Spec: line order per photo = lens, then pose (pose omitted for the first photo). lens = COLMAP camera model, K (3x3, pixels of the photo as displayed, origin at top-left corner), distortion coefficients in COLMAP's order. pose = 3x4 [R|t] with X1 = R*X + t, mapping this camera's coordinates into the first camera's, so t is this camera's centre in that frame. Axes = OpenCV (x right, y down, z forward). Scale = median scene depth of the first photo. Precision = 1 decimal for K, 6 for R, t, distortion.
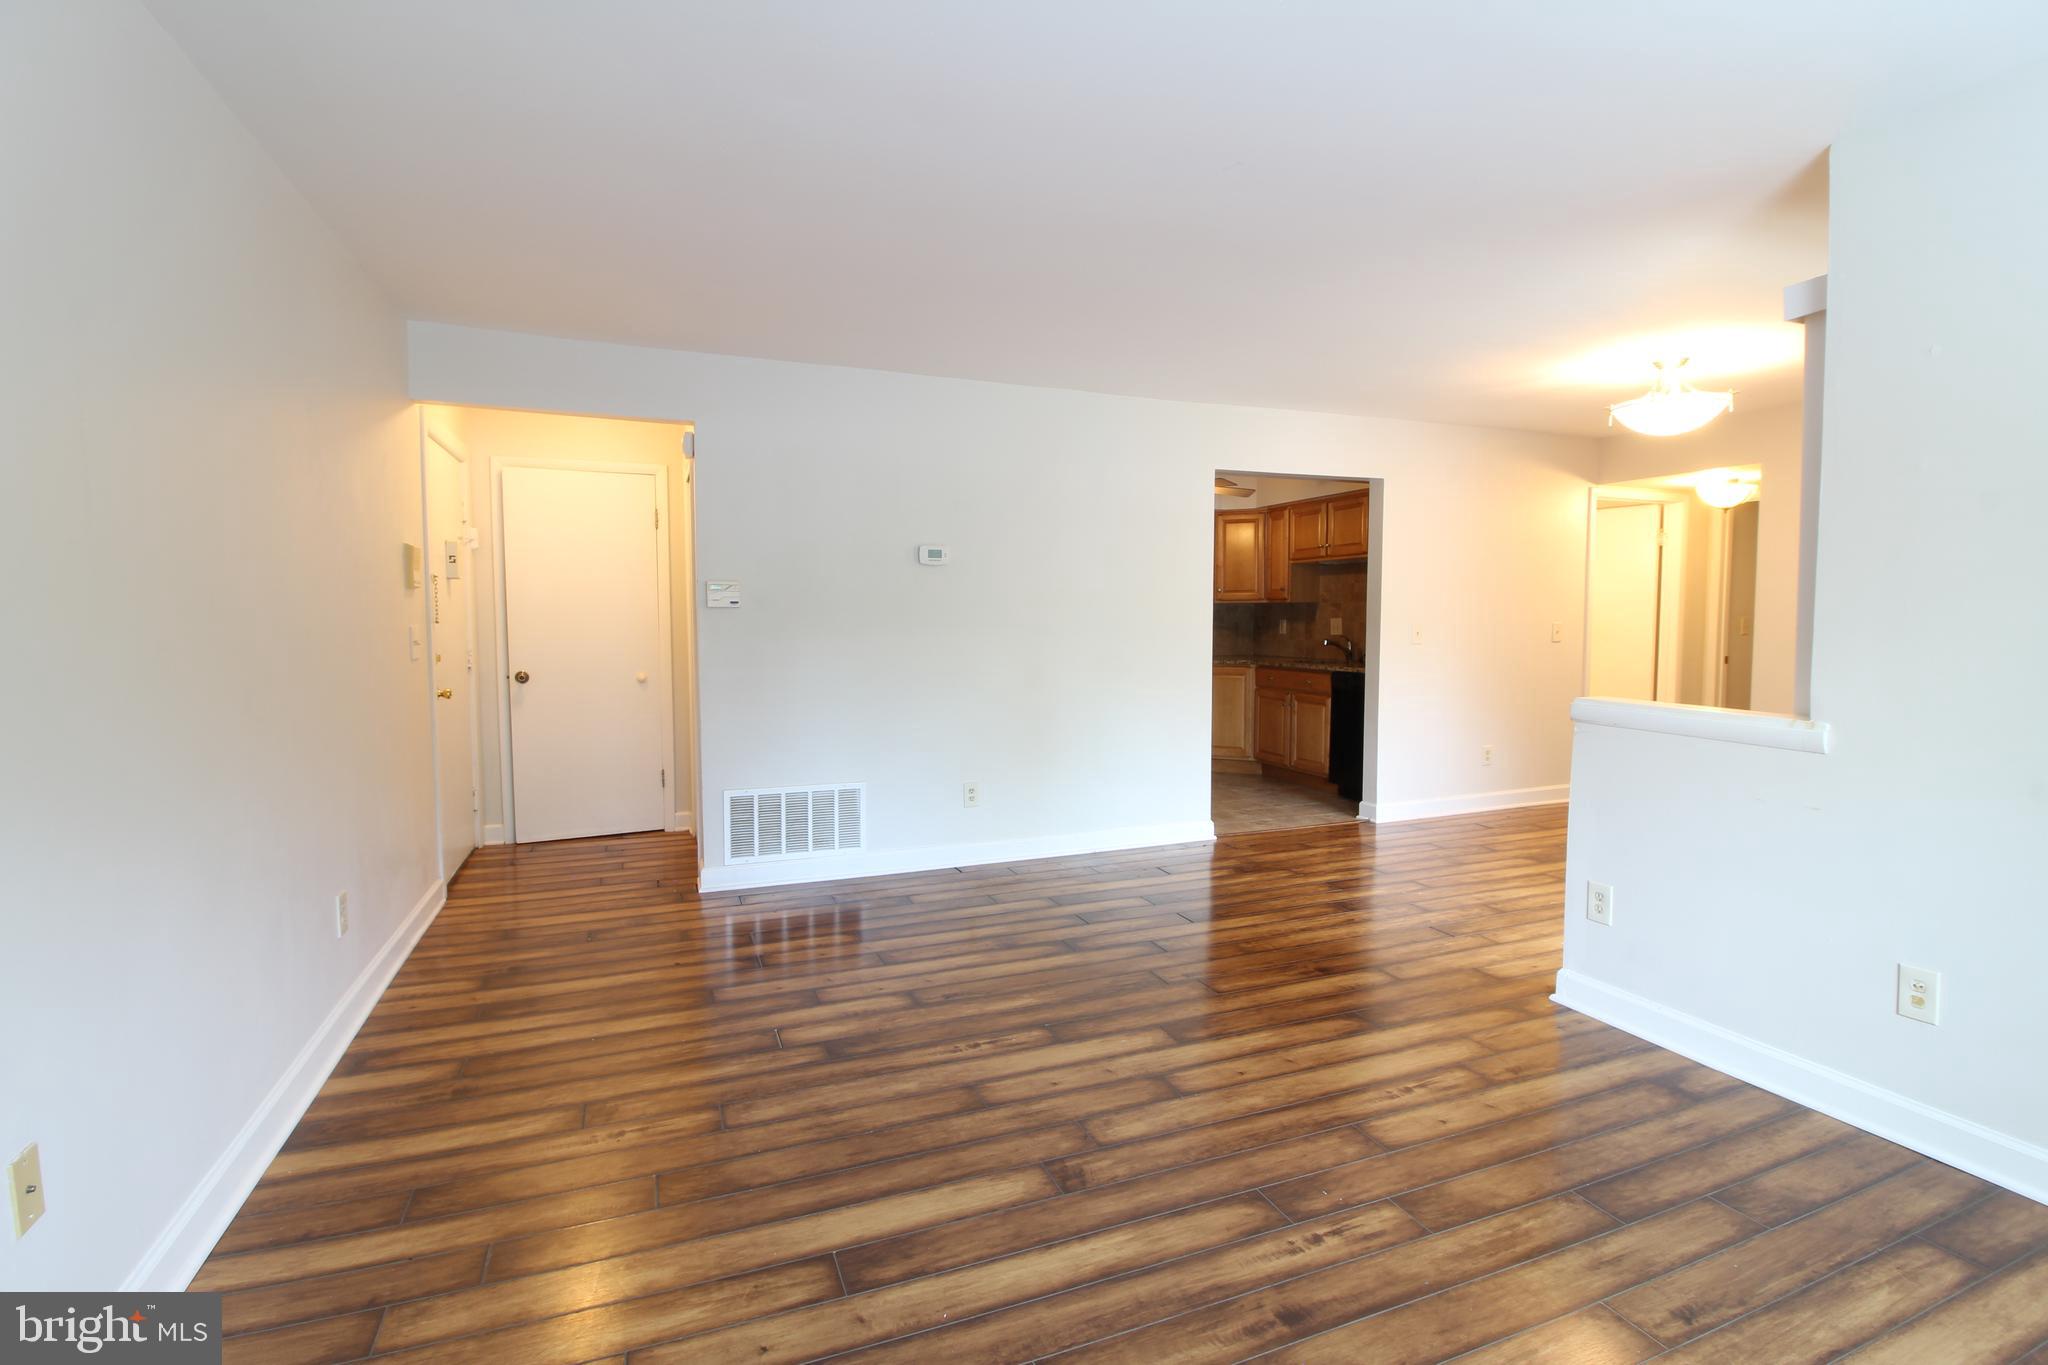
lens RADIAL K [[948.0, 0, 1030.4], [0, 948.0, 673.2], [0, 0, 1]] dist [-0.001288, -0.013052]
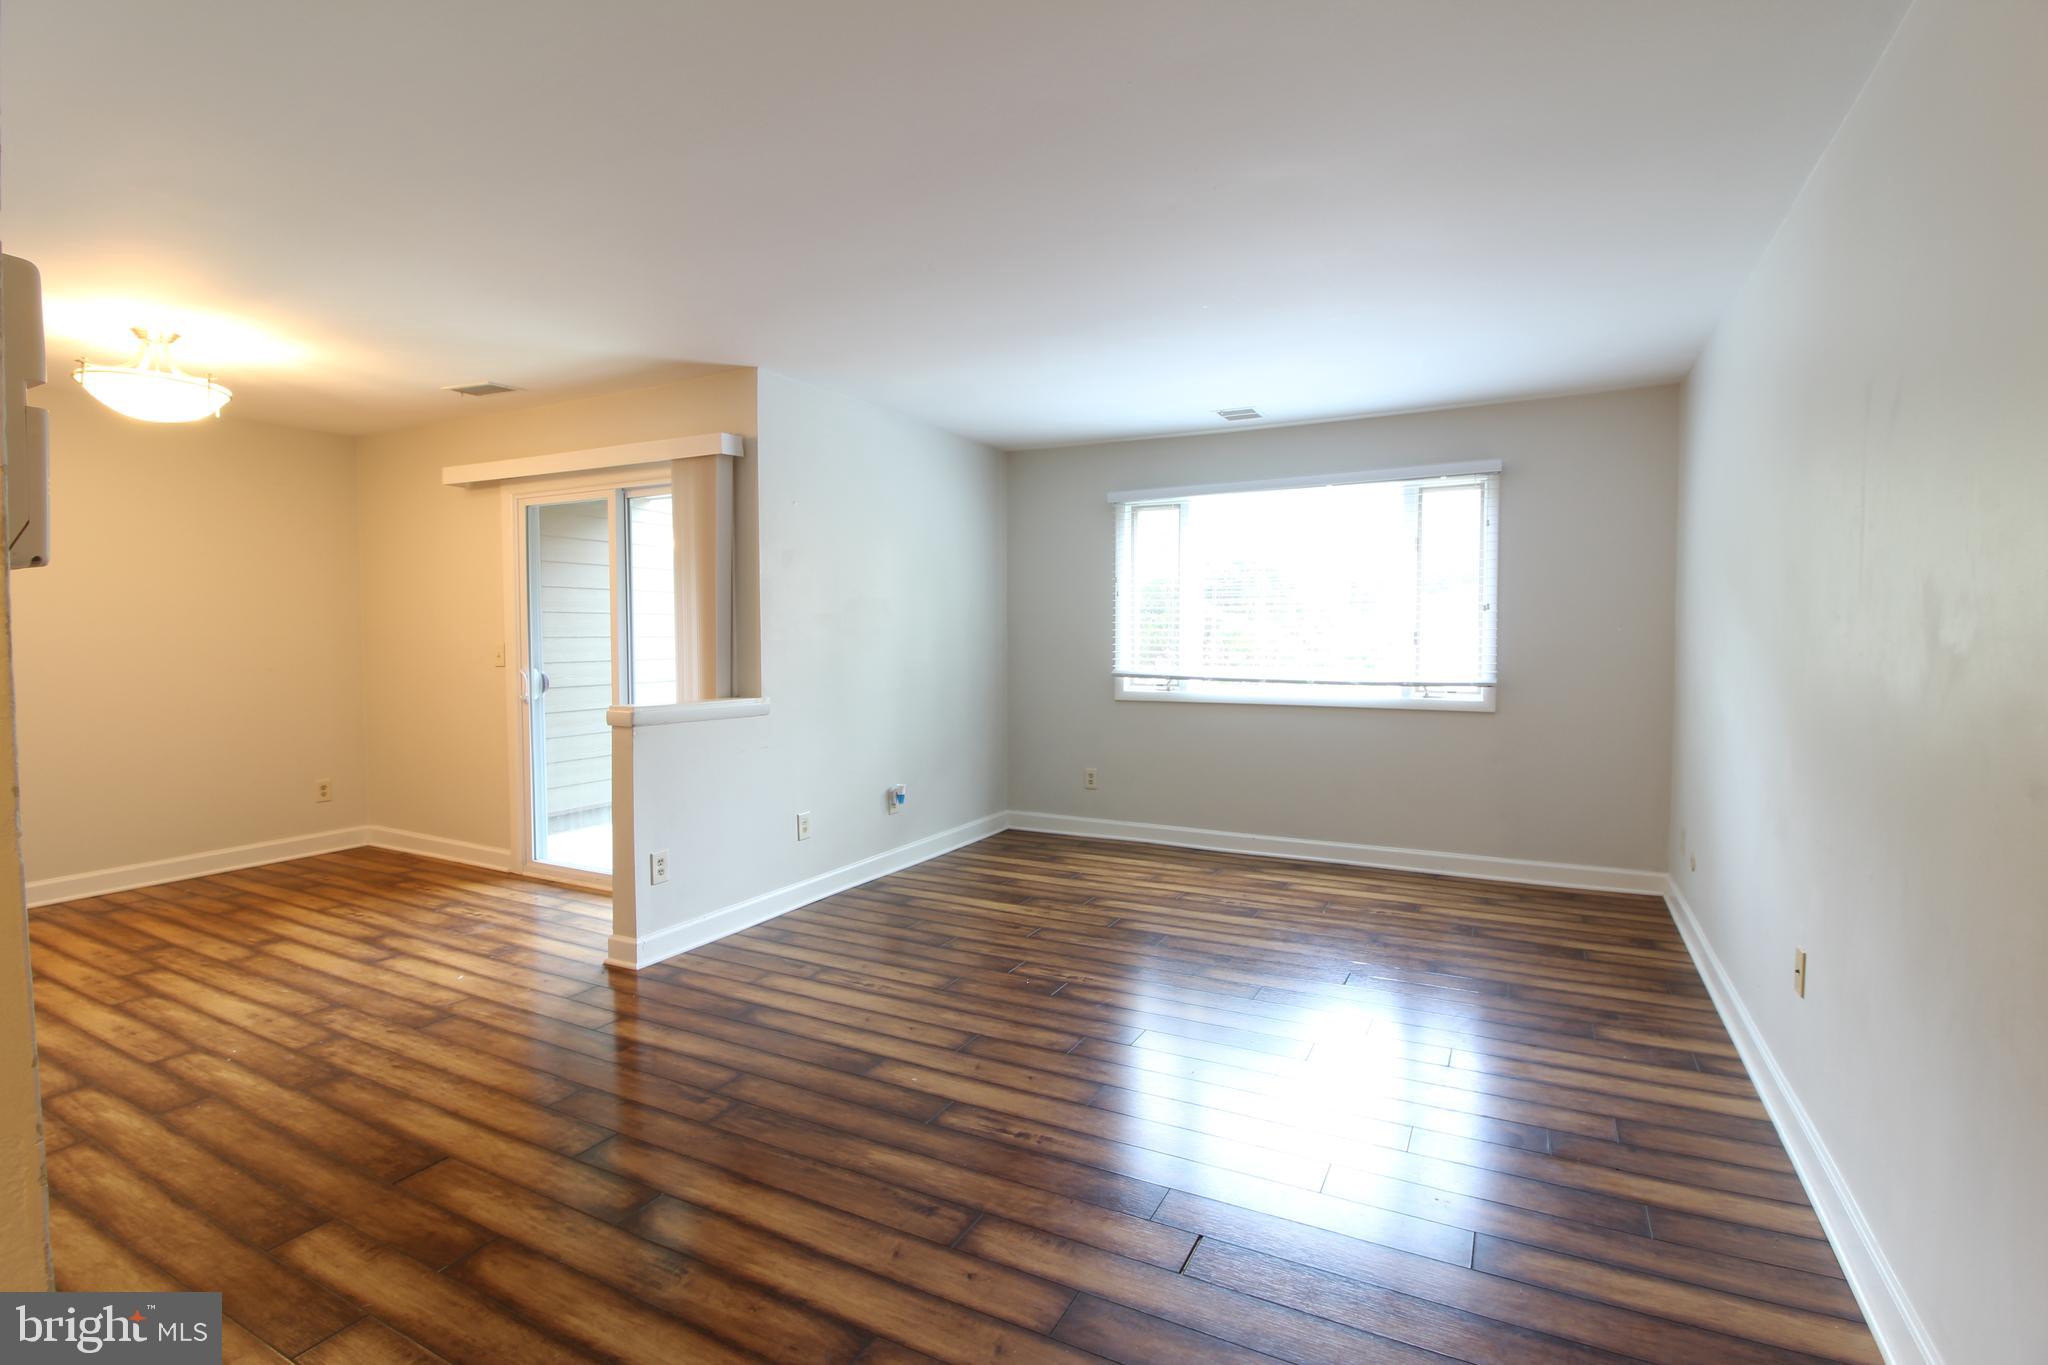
lens RADIAL K [[948.0, 0, 1030.4], [0, 948.0, 673.2], [0, 0, 1]] dist [-0.001288, -0.013052]
pose [[-0.647772, -0.030186, 0.761236, -0.692453], [0.048675, 0.995533, 0.080896, -0.093899], [-0.760278, 0.089456, -0.643409, 1.479789]]
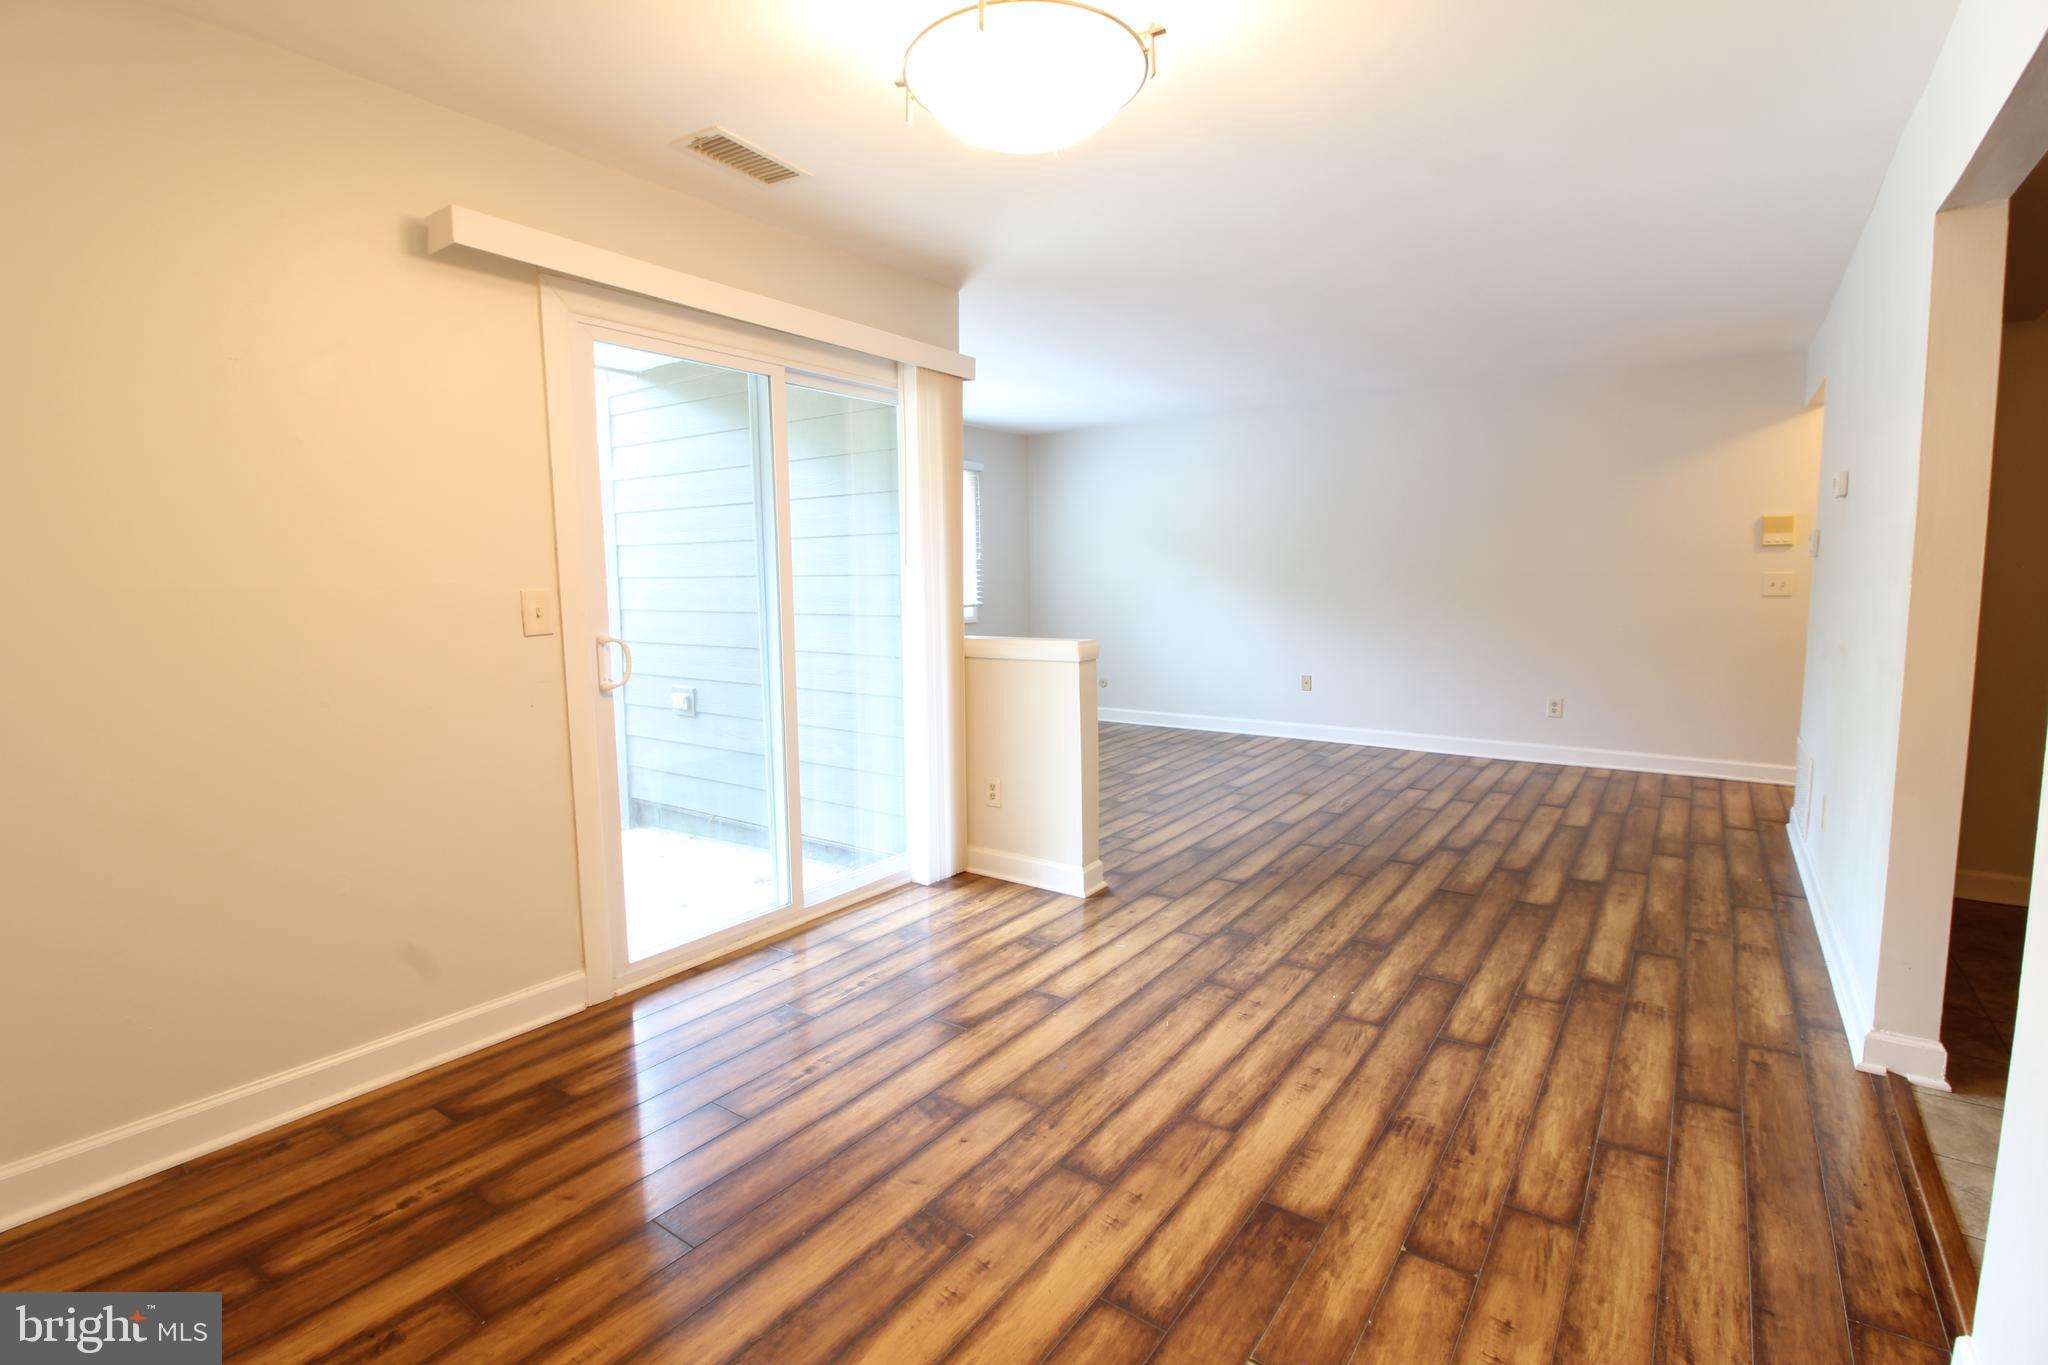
lens RADIAL K [[948.0, 0, 1030.4], [0, 948.0, 673.2], [0, 0, 1]] dist [-0.001288, -0.013052]
pose [[-0.842943, 0.064882, -0.534076, 1.400973], [-0.022907, 0.987473, 0.156118, -0.129588], [0.537515, 0.143833, -0.830897, 2.124030]]
